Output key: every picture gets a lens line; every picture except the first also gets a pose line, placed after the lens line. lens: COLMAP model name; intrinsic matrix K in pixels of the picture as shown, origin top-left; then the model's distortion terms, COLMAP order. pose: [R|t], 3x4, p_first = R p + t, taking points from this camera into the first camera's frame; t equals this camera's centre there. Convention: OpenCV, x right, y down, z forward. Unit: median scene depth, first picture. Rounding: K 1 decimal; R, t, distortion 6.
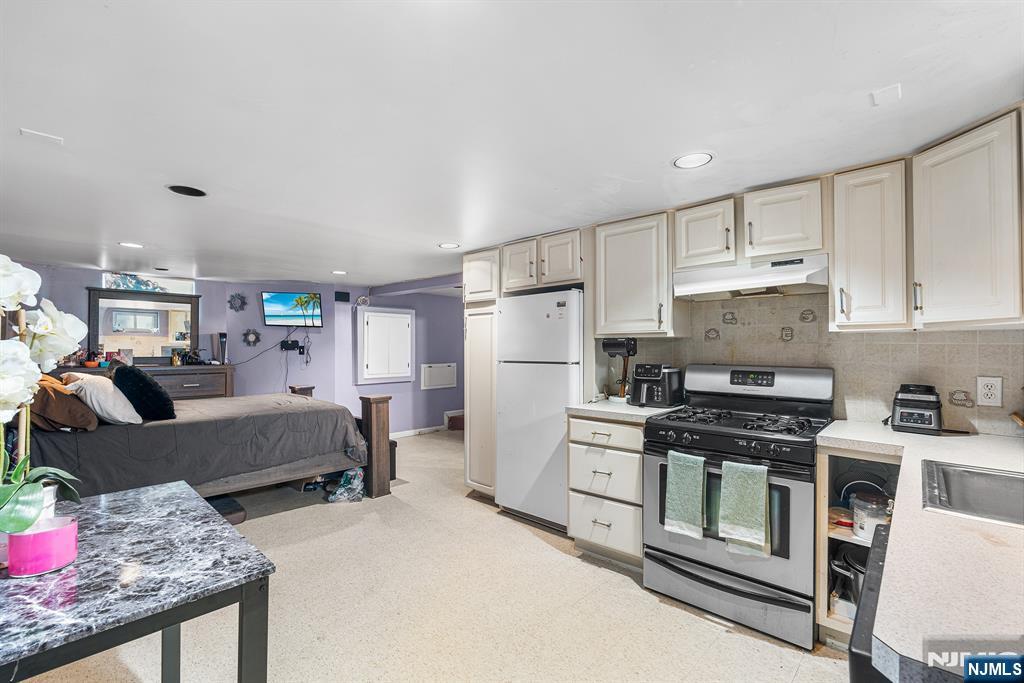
lens RADIAL K [[459.6, 0, 513.5], [0, 459.6, 339.6], [0, 0, 1]] dist [0.009128, -0.002052]
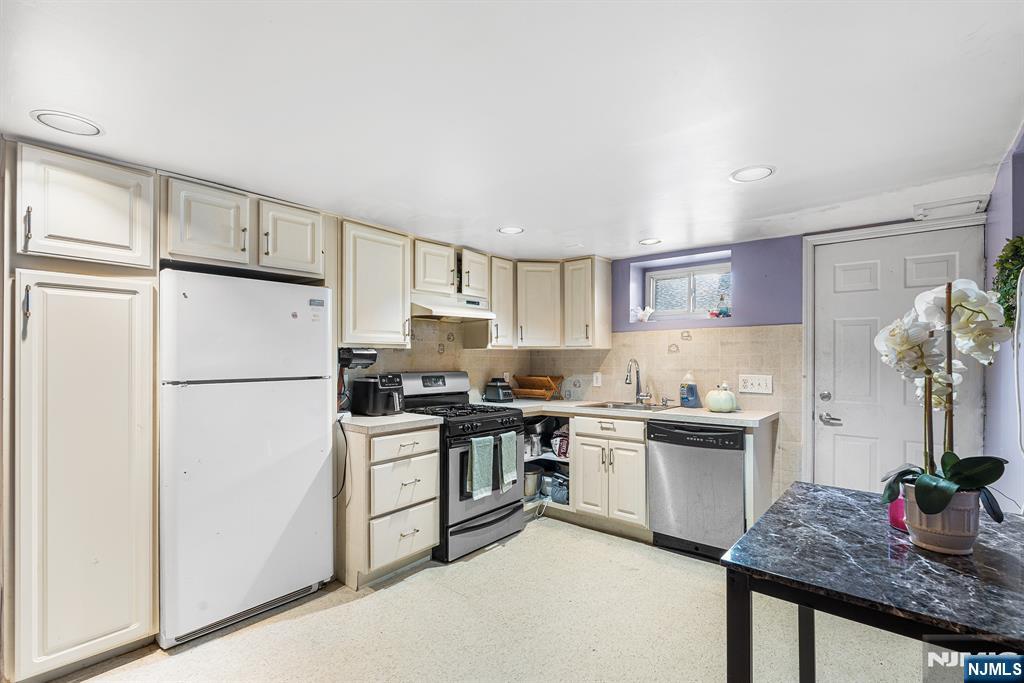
lens RADIAL K [[459.6, 0, 532.8], [0, 459.6, 355.8], [0, 0, 1]] dist [0.009128, -0.002052]
pose [[-0.069904, 0.012073, 0.997481, -0.846977], [-0.010212, 0.999866, -0.012817, 0.024072], [-0.997501, -0.011082, -0.069772, 0.821816]]
